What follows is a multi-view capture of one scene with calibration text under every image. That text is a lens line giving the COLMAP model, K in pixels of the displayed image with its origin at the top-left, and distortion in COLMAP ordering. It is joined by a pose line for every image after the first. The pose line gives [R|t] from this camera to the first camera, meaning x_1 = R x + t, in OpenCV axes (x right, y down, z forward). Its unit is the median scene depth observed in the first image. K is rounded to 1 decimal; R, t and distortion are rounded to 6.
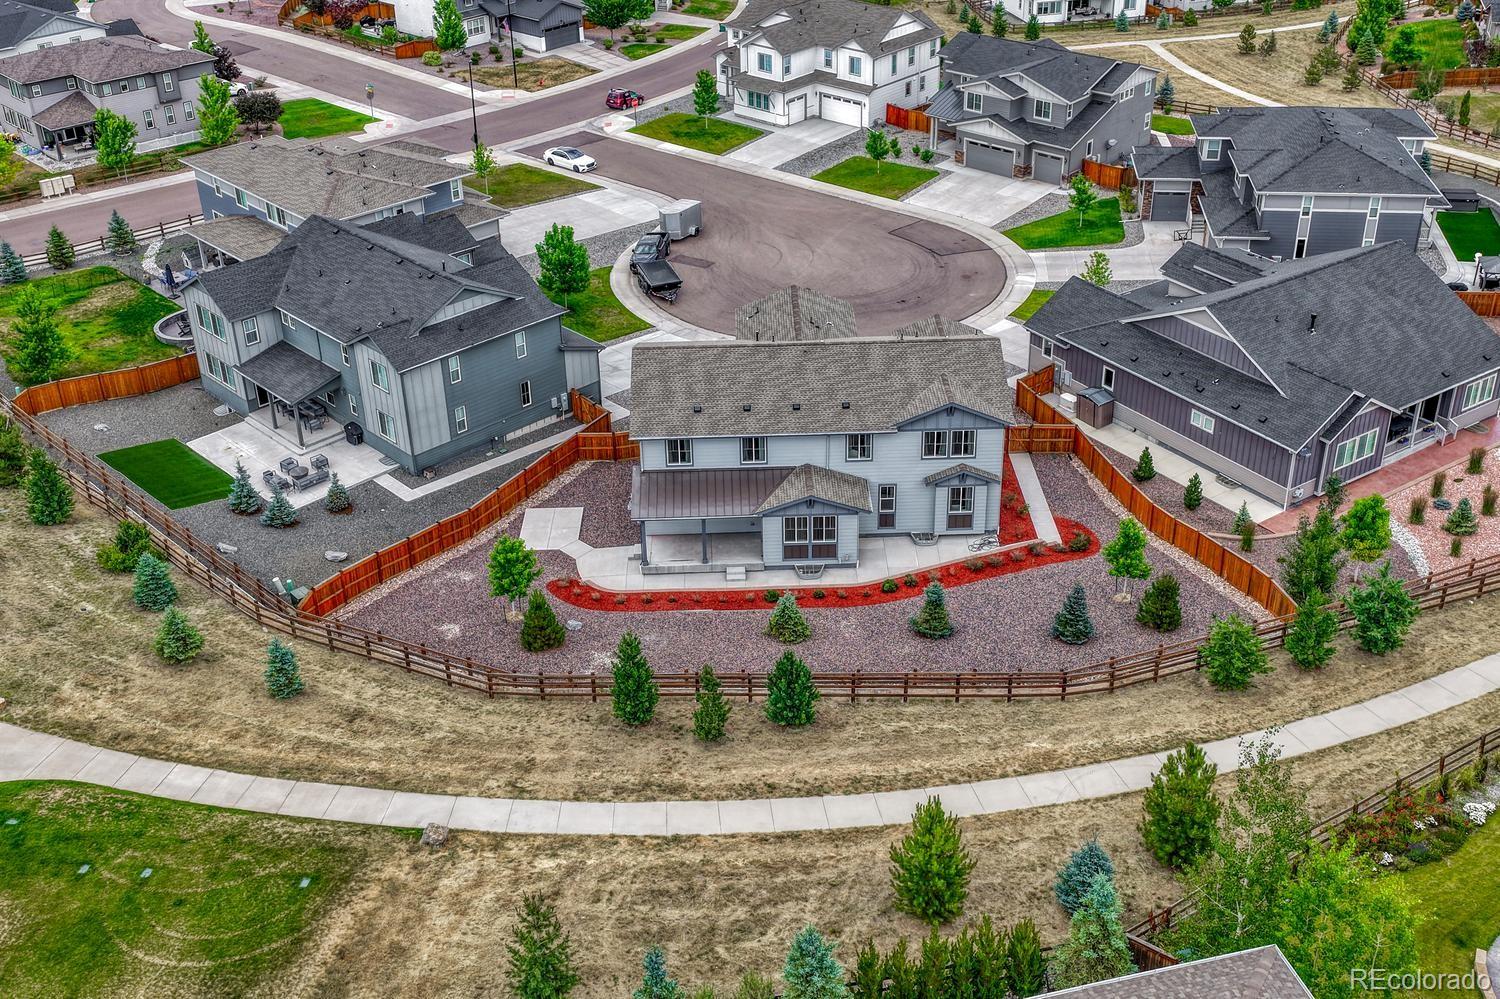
lens RADIAL K [[1515.2, 0, 775.5], [0, 1515.2, 476.7], [0, 0, 1]] dist [0.048947, -0.018544]
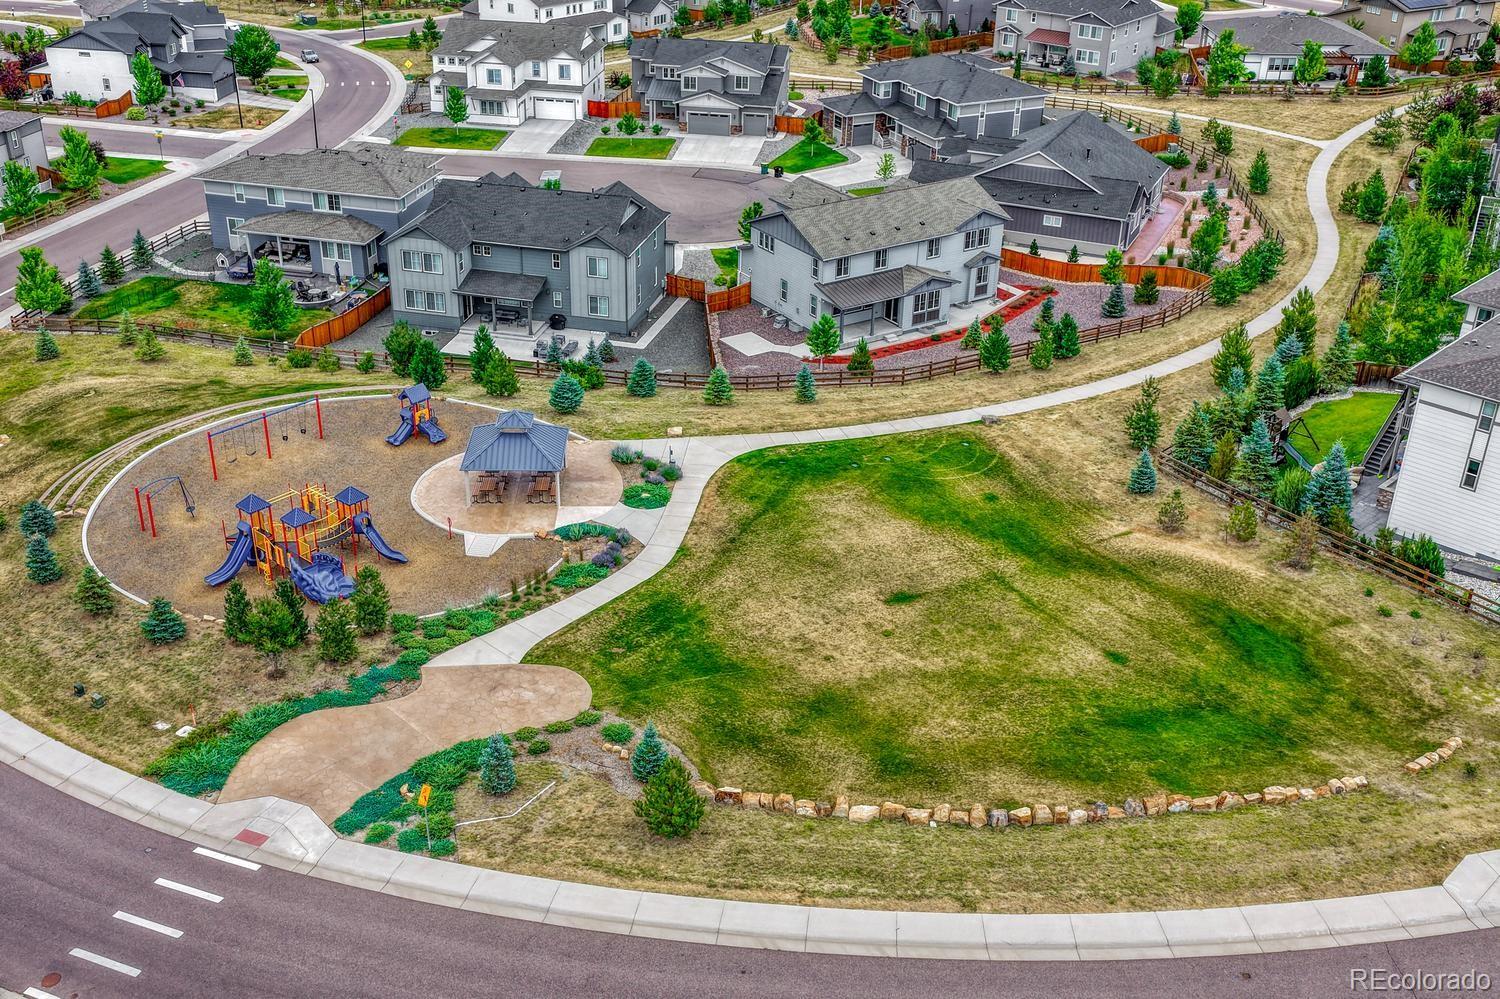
lens RADIAL K [[1526.6, 0, 713.7], [0, 1526.6, 501.1], [0, 0, 1]] dist [0.044898, -0.158960]
pose [[0.864991, -0.217330, 0.452280, -0.918409], [0.233303, 0.972178, 0.020958, 0.149057], [-0.444252, 0.087390, 0.891630, -0.301860]]
